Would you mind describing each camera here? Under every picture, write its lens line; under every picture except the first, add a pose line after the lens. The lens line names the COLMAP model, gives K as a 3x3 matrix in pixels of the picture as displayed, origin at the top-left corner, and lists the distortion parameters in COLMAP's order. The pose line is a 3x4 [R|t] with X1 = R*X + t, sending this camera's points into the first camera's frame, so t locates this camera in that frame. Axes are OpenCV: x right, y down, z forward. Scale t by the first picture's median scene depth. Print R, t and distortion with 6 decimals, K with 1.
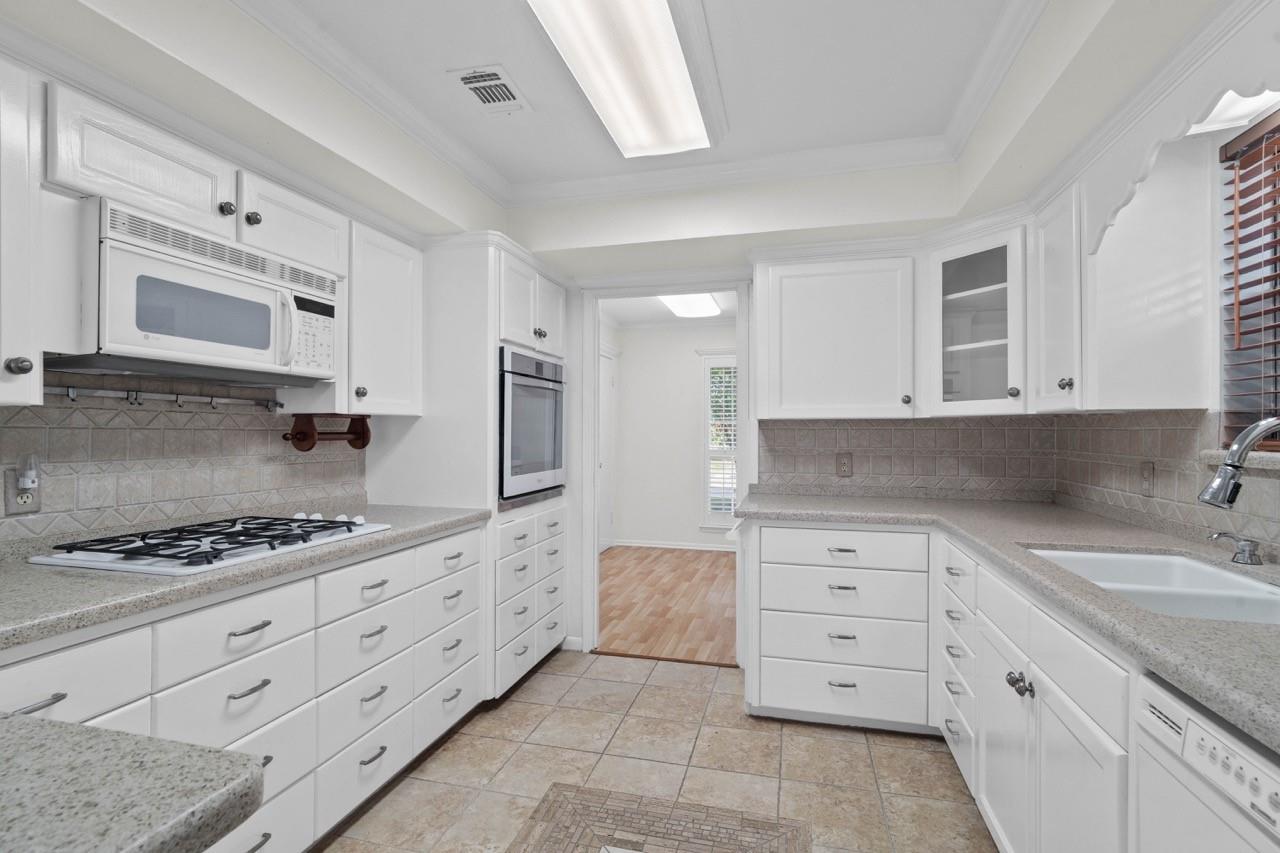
lens RADIAL K [[602.8, 0, 635.5], [0, 602.8, 434.6], [0, 0, 1]] dist [-0.012808, 0.003051]
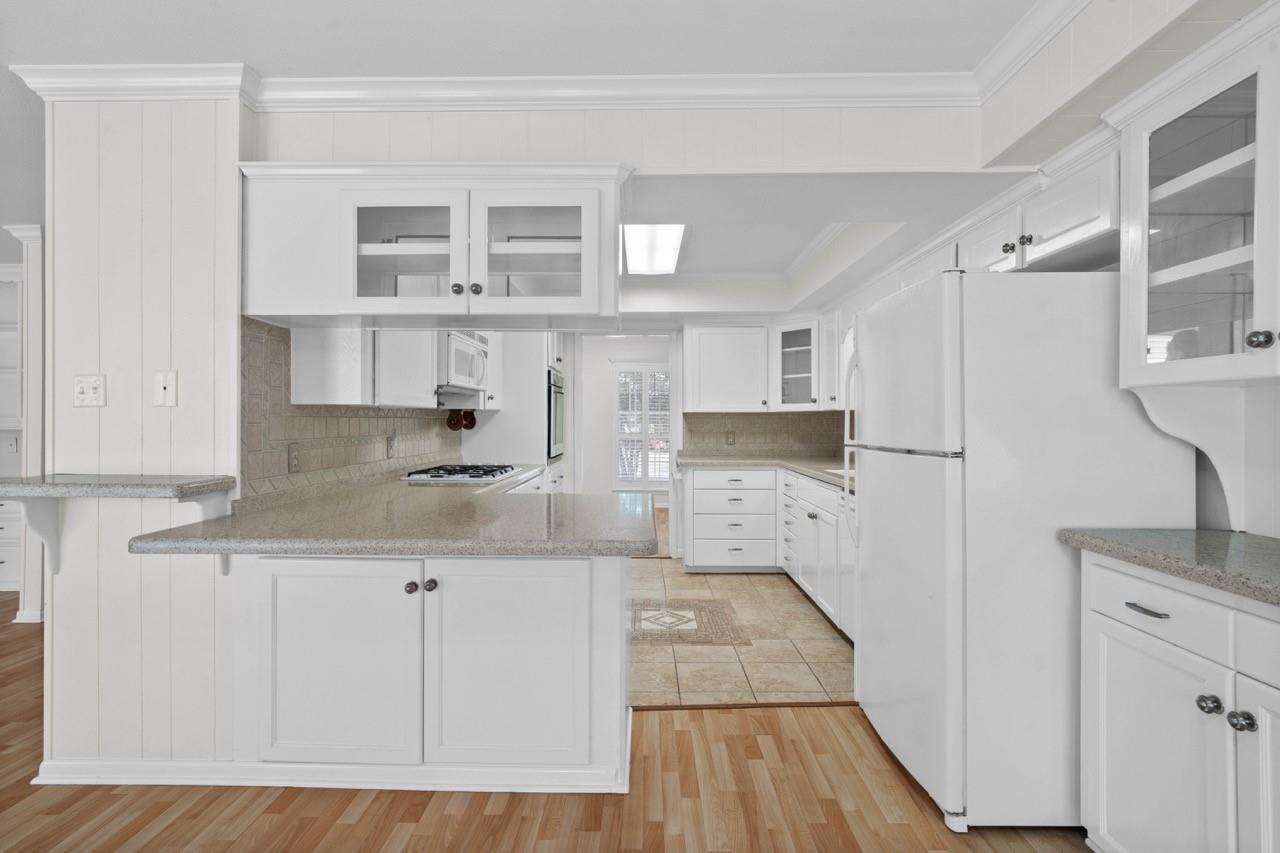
lens RADIAL K [[602.8, 0, 634.9], [0, 602.8, 418.9], [0, 0, 1]] dist [-0.012808, 0.003051]
pose [[0.969097, 0.001194, 0.246676, -0.428942], [0.000466, 0.999978, -0.006672, 0.005975], [-0.246678, 0.006581, 0.969075, -0.769776]]
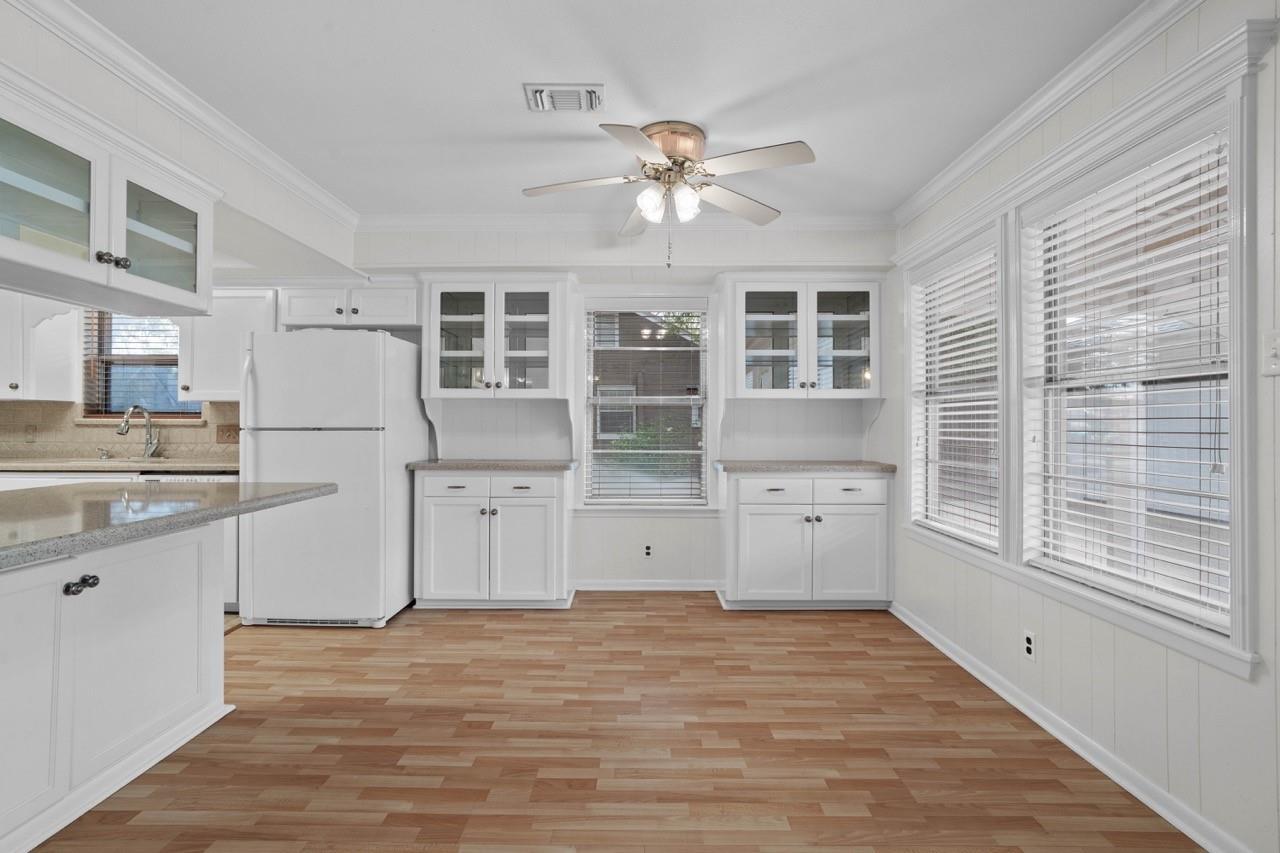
lens RADIAL K [[602.8, 0, 636.1], [0, 602.8, 423.8], [0, 0, 1]] dist [-0.012808, 0.003051]
pose [[-0.252581, 0.000071, 0.967576, -1.545889], [0.002116, 0.999998, 0.000479, 0.038971], [-0.967573, 0.002168, -0.252581, -0.300188]]
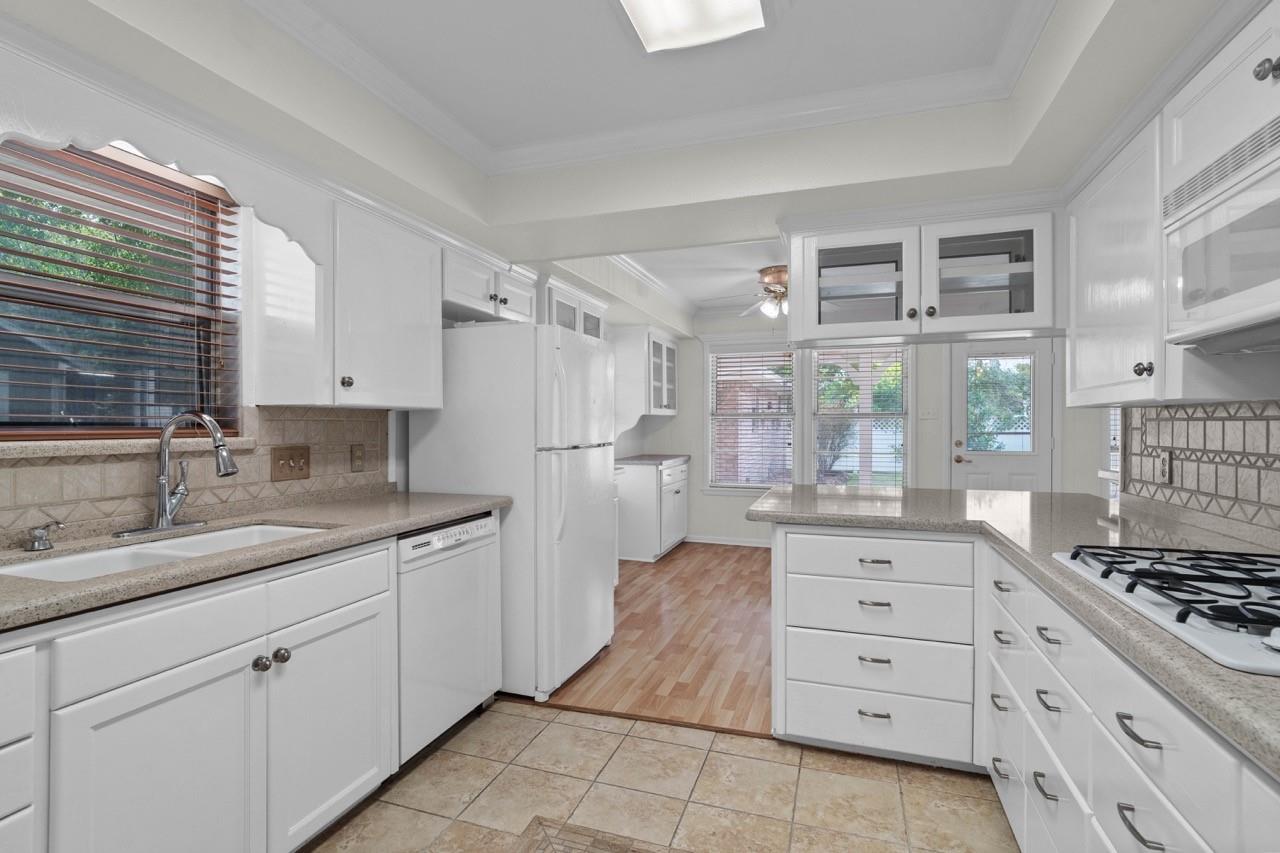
lens RADIAL K [[602.8, 0, 630.8], [0, 602.8, 427.8], [0, 0, 1]] dist [-0.012808, 0.003051]
pose [[-0.997022, 0.001013, 0.077108, 0.051221], [0.001614, 0.999969, 0.007730, -0.002789], [-0.077098, 0.007832, -0.996993, 1.600473]]
